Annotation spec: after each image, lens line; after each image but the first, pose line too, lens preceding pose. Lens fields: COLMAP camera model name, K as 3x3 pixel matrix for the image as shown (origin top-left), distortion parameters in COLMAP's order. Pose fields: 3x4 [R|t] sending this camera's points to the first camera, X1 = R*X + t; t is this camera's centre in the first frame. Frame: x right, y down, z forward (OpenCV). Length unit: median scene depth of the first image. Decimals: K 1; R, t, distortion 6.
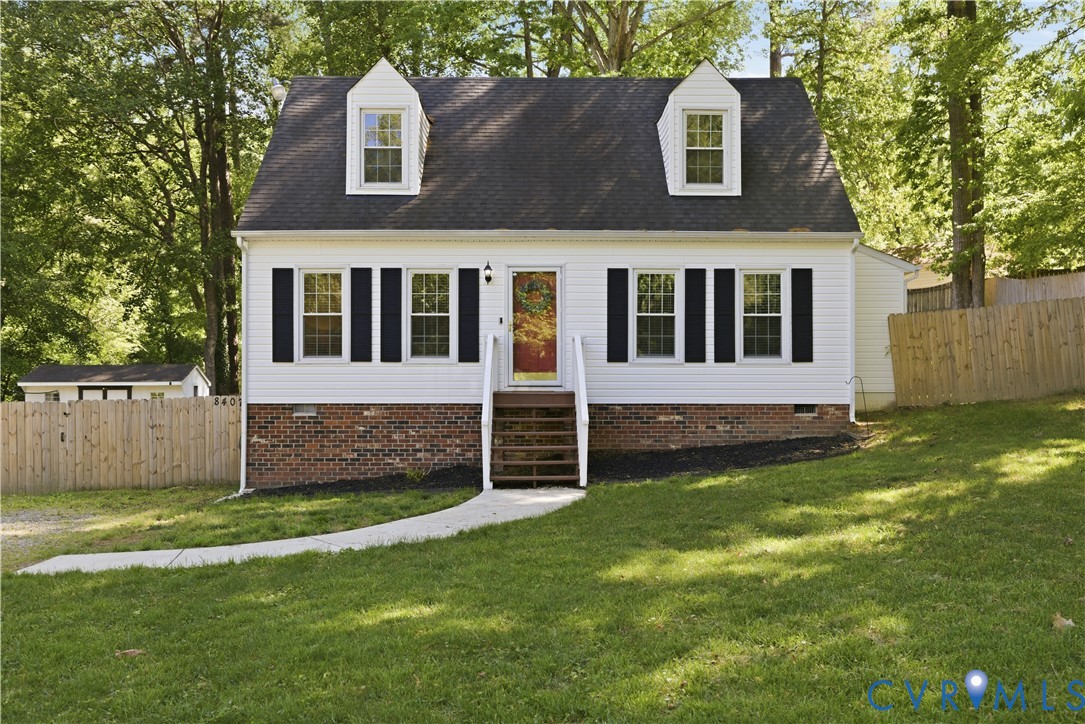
lens RADIAL K [[1005.6, 0, 542.5], [0, 1005.6, 363.3], [0, 0, 1]] dist [0.092213, 0.000000]
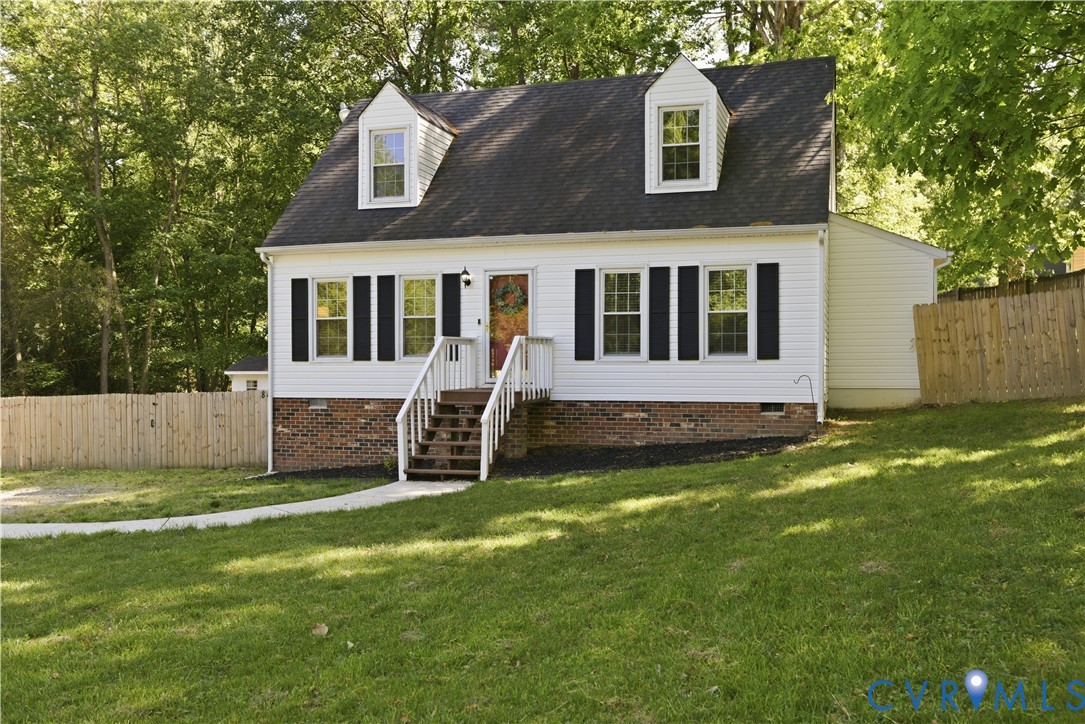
lens RADIAL K [[1005.6, 0, 544.5], [0, 1005.6, 394.4], [0, 0, 1]] dist [0.092213, 0.000000]
pose [[0.947985, 0.007010, -0.318236, 0.362219], [0.003673, 0.999450, 0.032956, -0.000420], [0.318292, -0.032411, 0.947438, 0.008852]]
